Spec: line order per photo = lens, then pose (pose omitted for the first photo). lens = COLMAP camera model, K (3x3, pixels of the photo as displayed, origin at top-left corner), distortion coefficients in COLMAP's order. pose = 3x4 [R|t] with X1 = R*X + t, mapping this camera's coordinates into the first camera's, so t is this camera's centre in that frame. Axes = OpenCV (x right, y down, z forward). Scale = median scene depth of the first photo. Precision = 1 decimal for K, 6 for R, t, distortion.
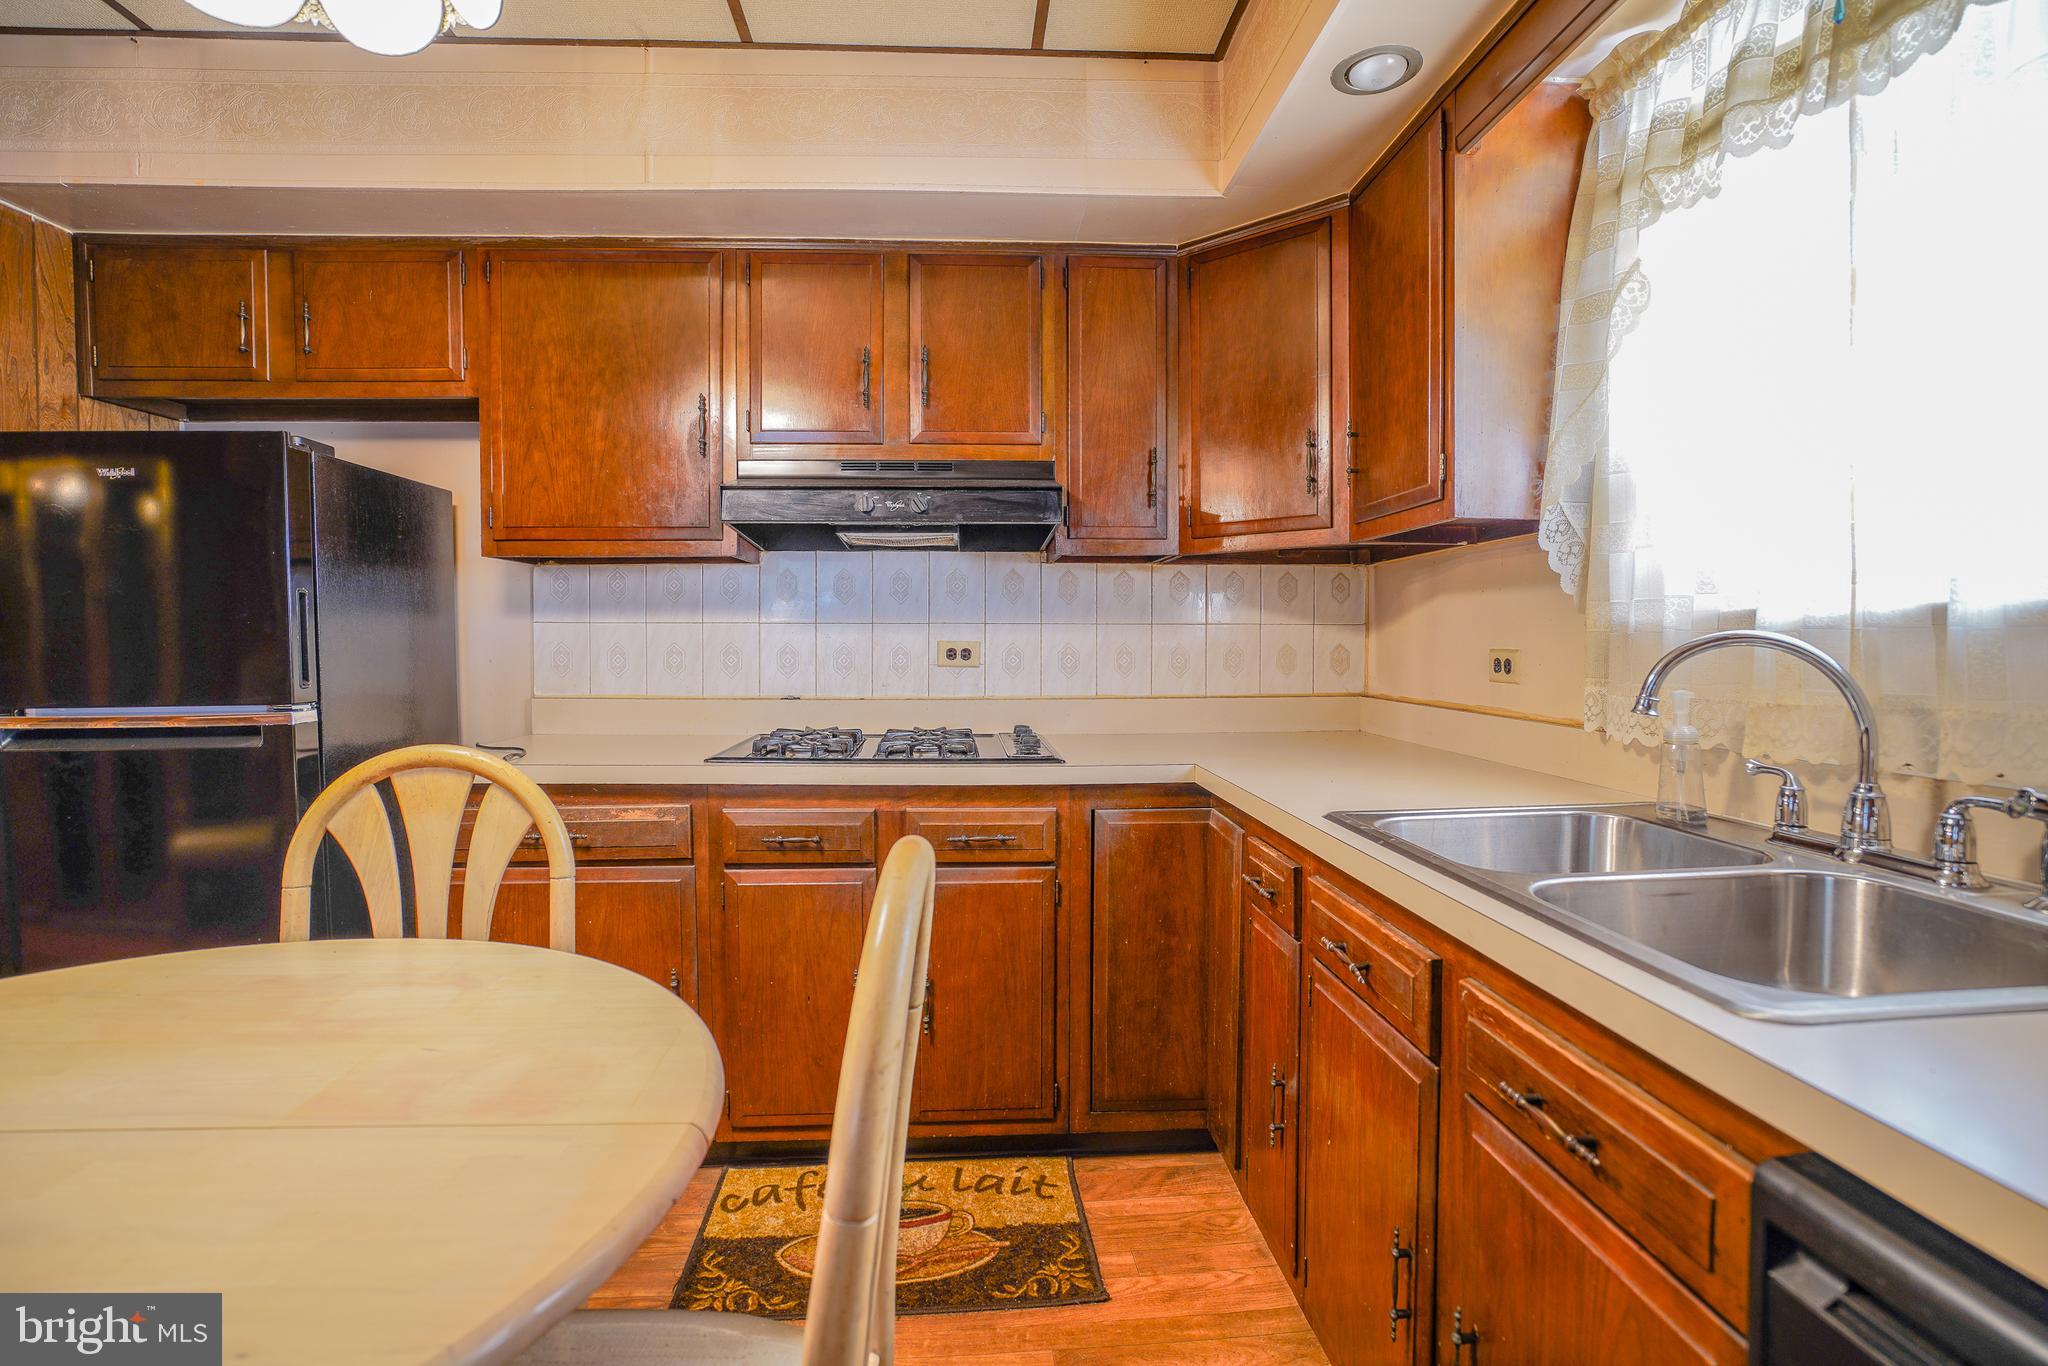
lens RADIAL K [[984.3, 0, 1038.0], [0, 984.3, 674.1], [0, 0, 1]] dist [-0.062765, 0.026469]
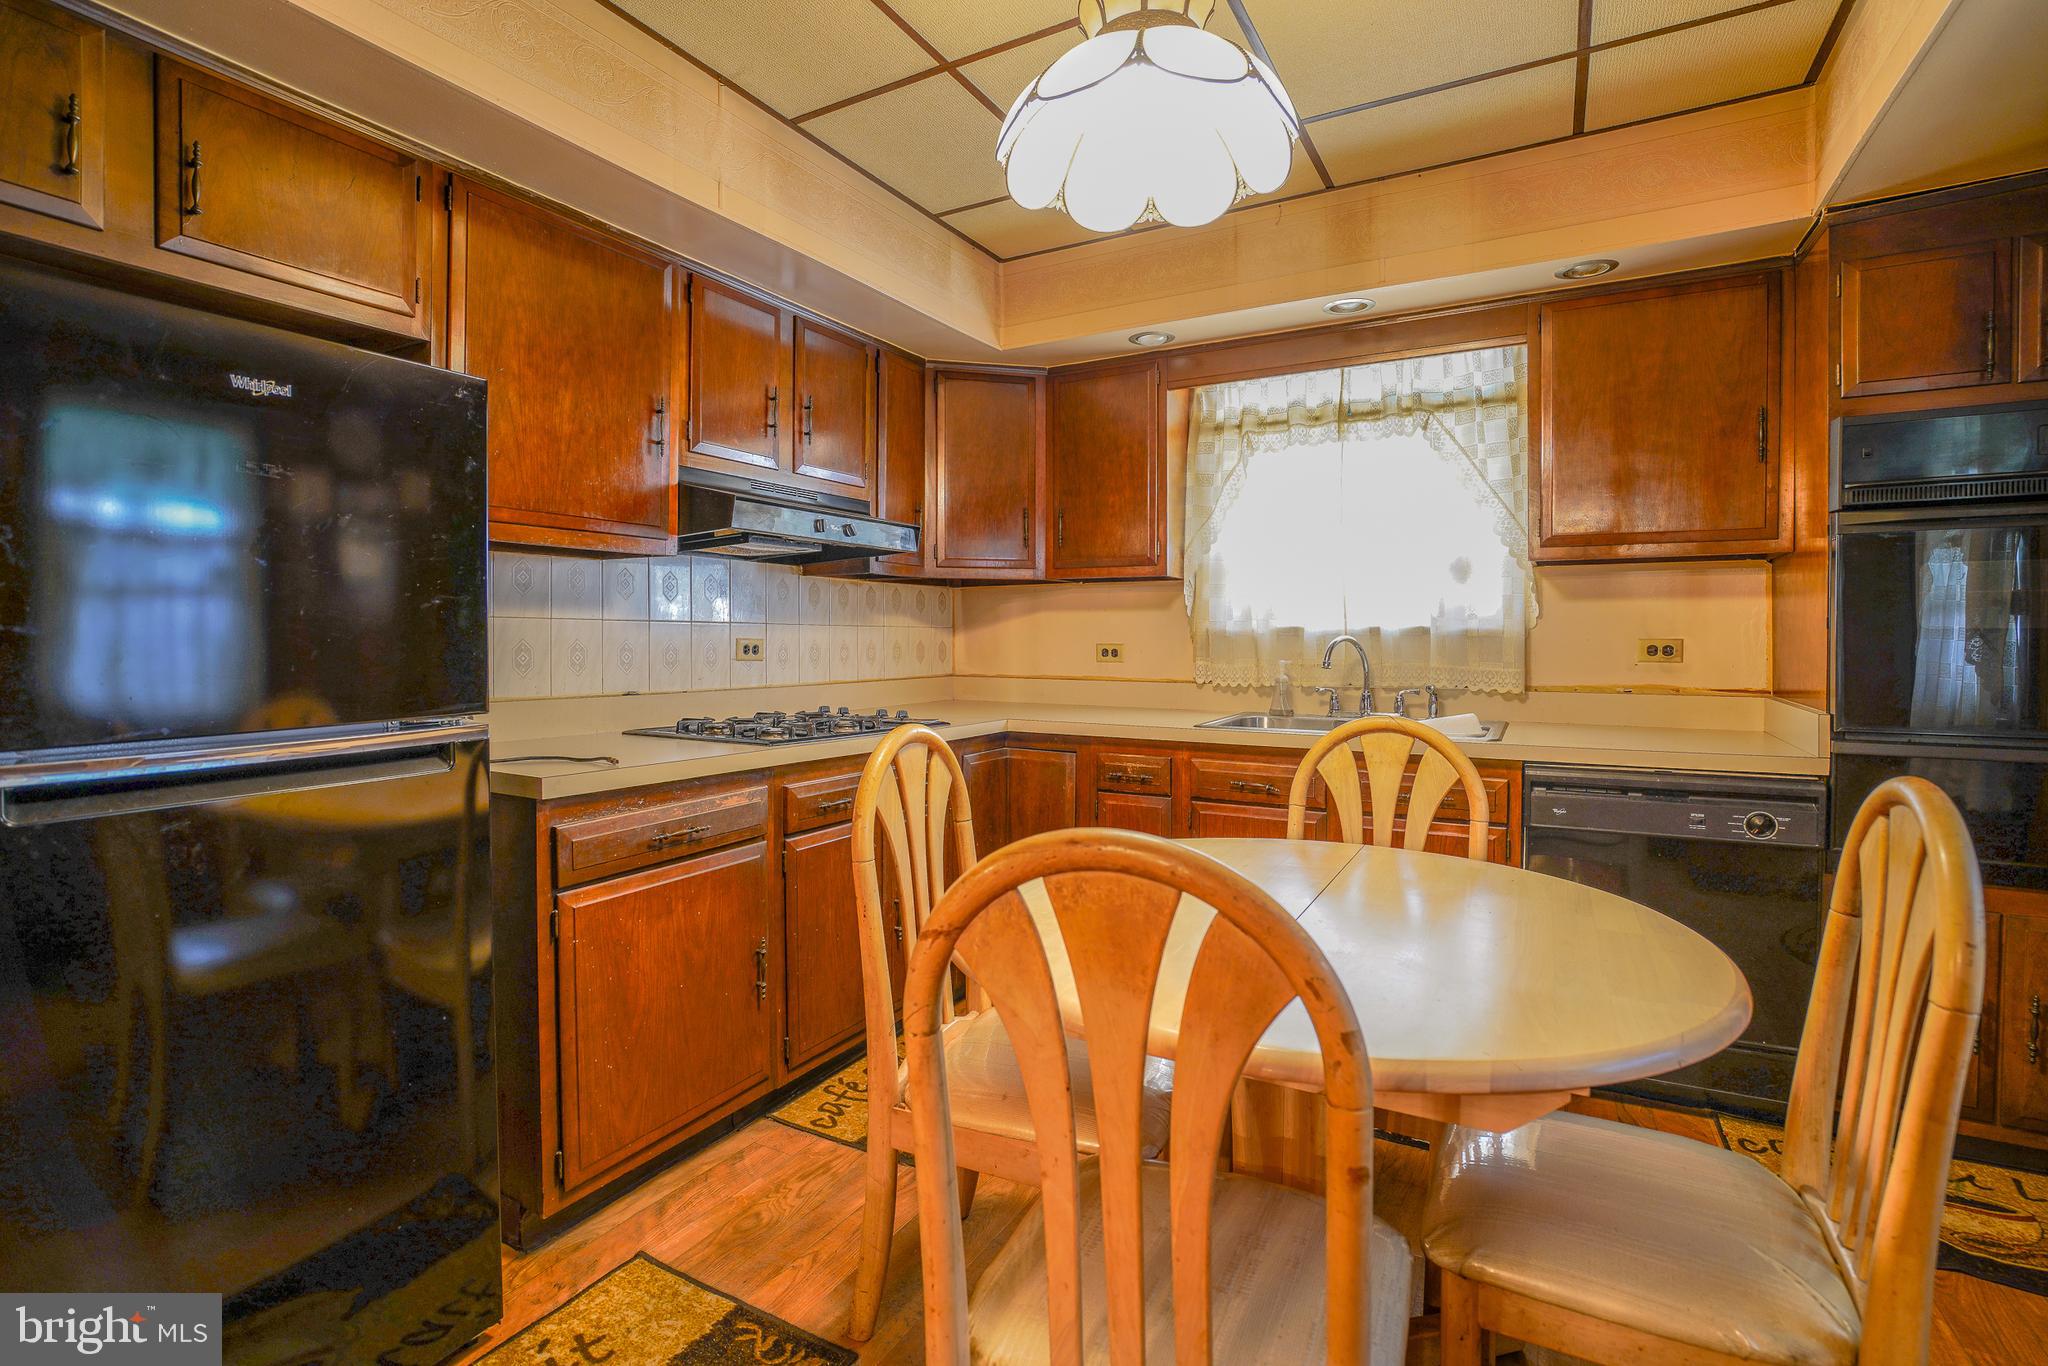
lens RADIAL K [[946.8, 0, 1019.7], [0, 946.8, 651.4], [0, 0, 1]] dist [-0.070390, 0.036003]
pose [[0.552513, -0.009057, 0.833455, -1.009509], [0.026282, 0.999633, -0.006560, -0.003718], [-0.833090, 0.025529, 0.552548, 0.156233]]
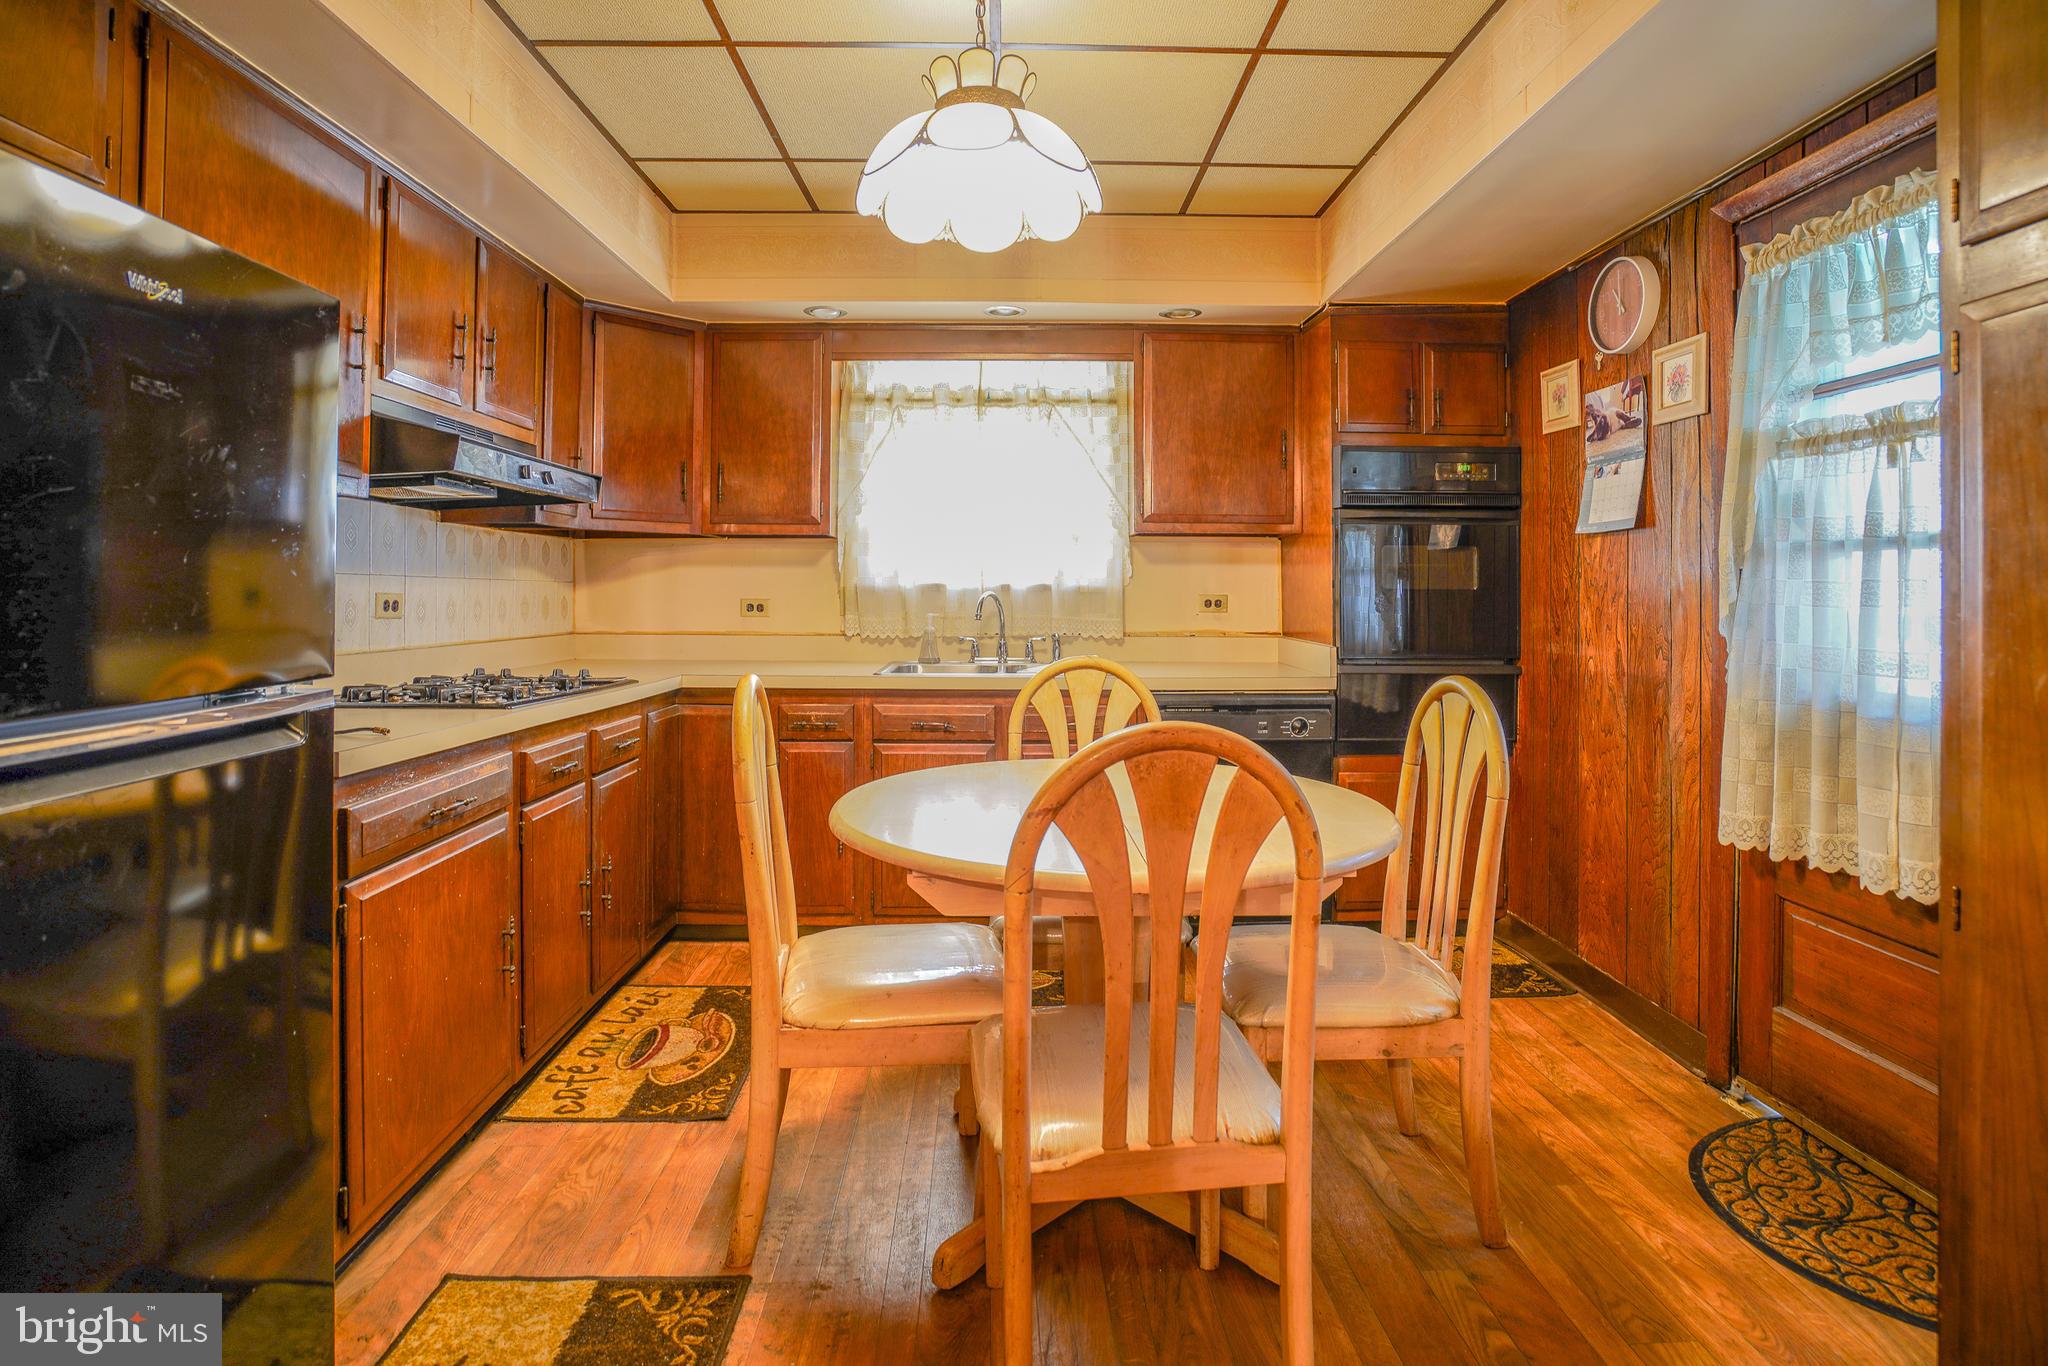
lens RADIAL K [[983.8, 0, 1015.3], [0, 983.8, 580.7], [0, 0, 1]] dist [-0.051408, 0.019524]
pose [[0.052955, 0.016398, 0.998462, -1.256060], [0.030726, 0.999365, -0.018043, -0.010559], [-0.998124, 0.031634, 0.052417, 0.383749]]
